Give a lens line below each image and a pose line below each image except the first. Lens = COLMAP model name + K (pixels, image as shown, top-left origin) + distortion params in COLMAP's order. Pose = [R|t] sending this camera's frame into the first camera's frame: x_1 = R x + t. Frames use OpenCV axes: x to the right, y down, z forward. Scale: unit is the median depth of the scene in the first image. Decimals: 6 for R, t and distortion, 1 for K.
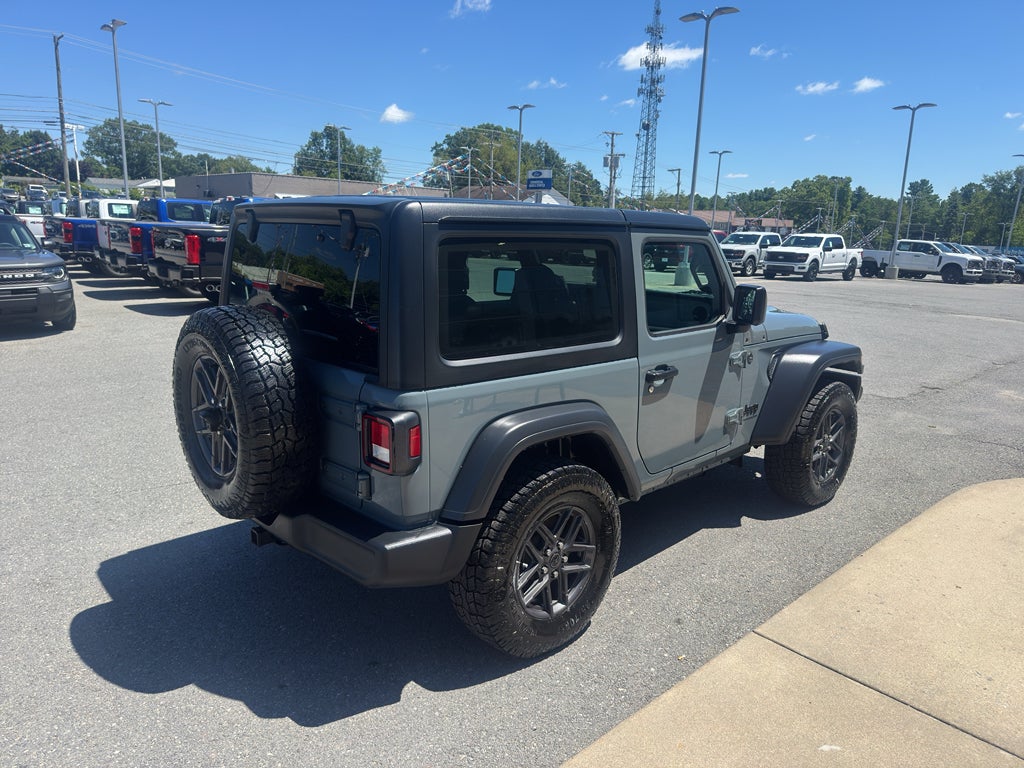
lens RADIAL K [[702.0, 0, 517.7], [0, 702.0, 400.9], [0, 0, 1]] dist [0.036058, -0.040505]
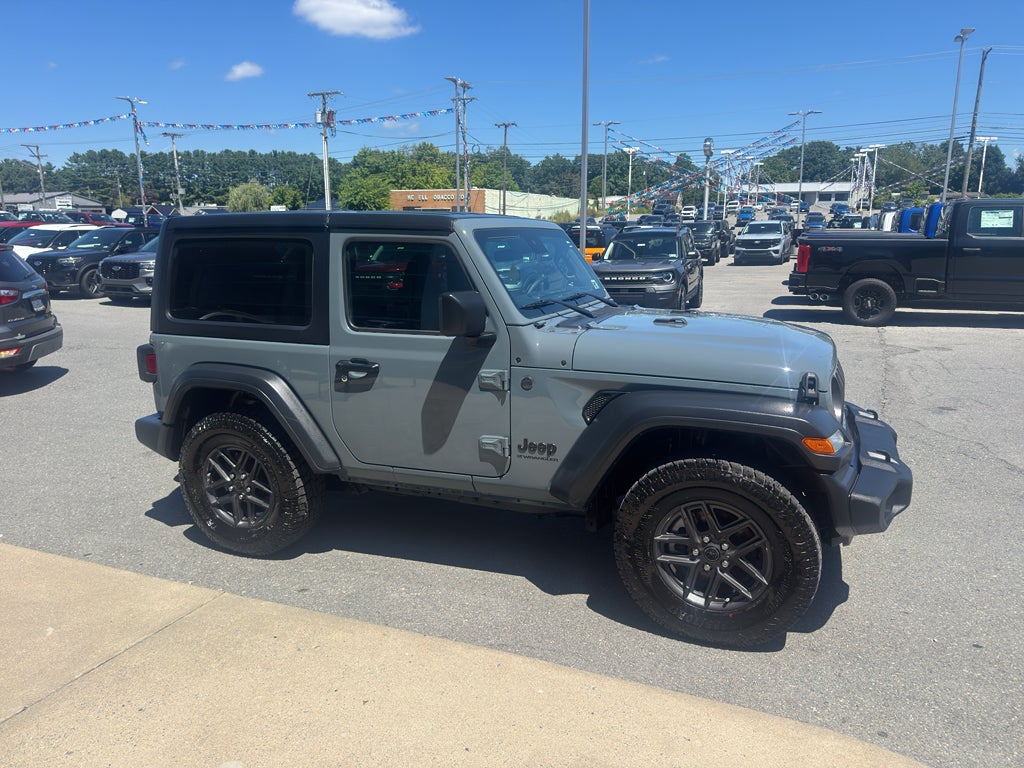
lens RADIAL K [[726.5, 0, 556.9], [0, 726.5, 409.1], [0, 0, 1]] dist [0.082875, -0.137822]
pose [[0.450043, 0.182781, -0.874101, 1.057613], [-0.195497, 0.975251, 0.103278, -0.119859], [0.871345, 0.124405, 0.474638, 0.605779]]
